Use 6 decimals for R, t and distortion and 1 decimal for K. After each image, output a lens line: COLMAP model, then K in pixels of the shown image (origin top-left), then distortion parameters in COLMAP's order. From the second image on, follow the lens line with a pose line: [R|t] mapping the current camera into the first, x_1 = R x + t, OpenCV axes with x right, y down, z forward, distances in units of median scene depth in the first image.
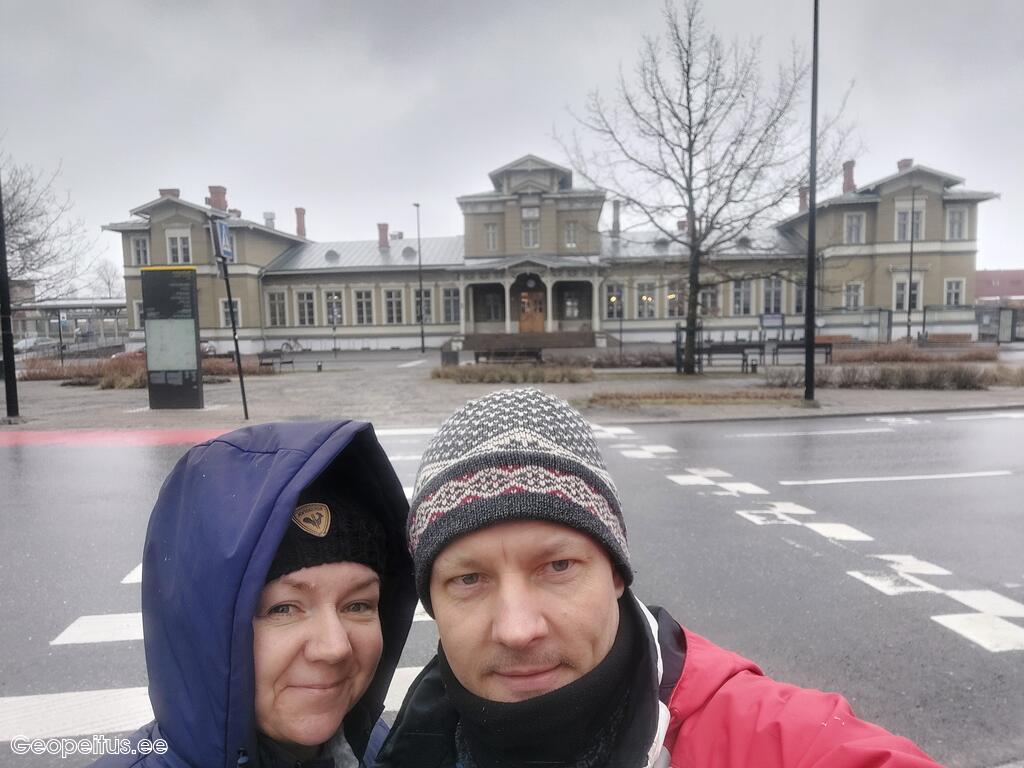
lens RADIAL K [[772.2, 0, 512.0], [0, 772.2, 384.0], [0, 0, 1]] dist [0.068312, -0.001926]
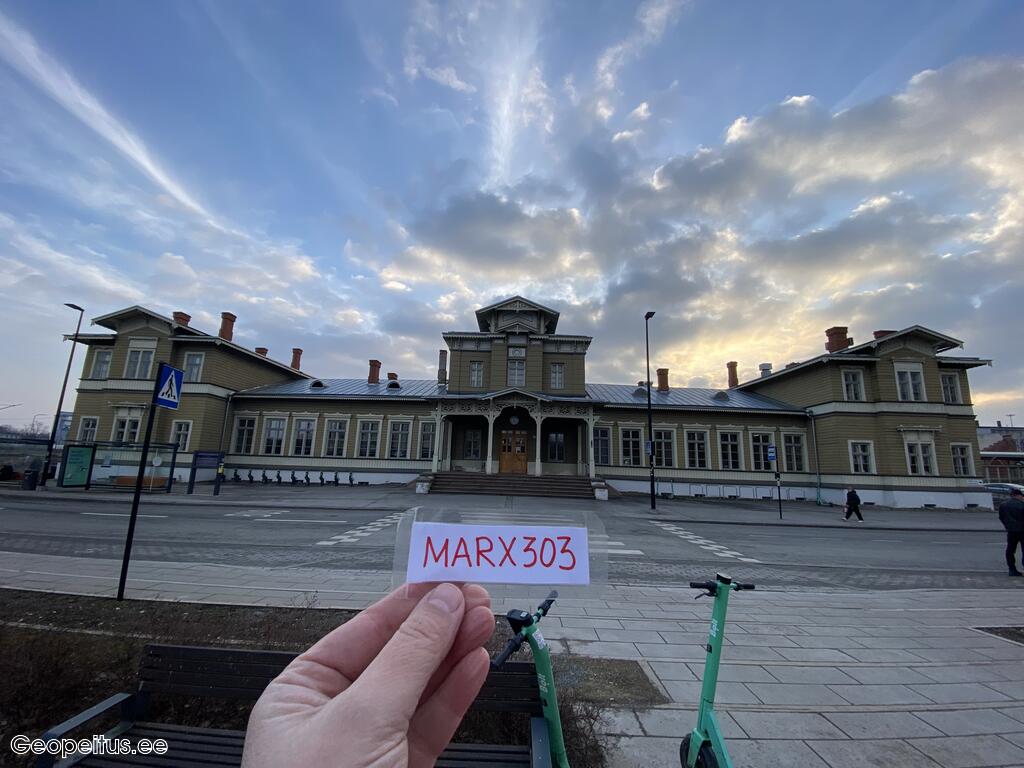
lens RADIAL K [[410.5, 0, 512.0], [0, 410.5, 384.0], [0, 0, 1]] dist [0.034926, -0.020450]
pose [[0.995585, 0.067583, 0.065138, -0.014468], [-0.048151, 0.963420, -0.263634, -0.041396], [-0.080572, 0.259334, 0.962421, 0.507155]]
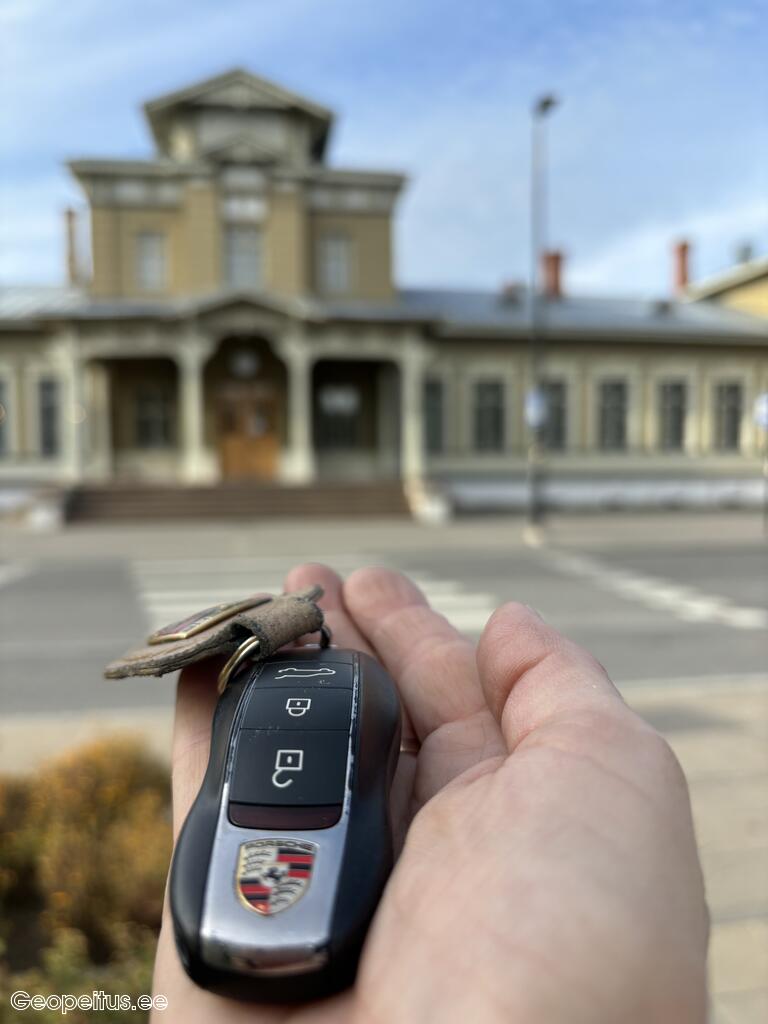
lens RADIAL K [[791.0, 0, 384.0], [0, 791.0, 512.0], [0, 0, 1]] dist [-0.034079, 0.000479]
pose [[0.971941, -0.003454, 0.235197, -0.004977], [0.006280, 0.999917, -0.011268, -0.043473], [-0.235139, 0.012429, 0.971882, 0.559808]]
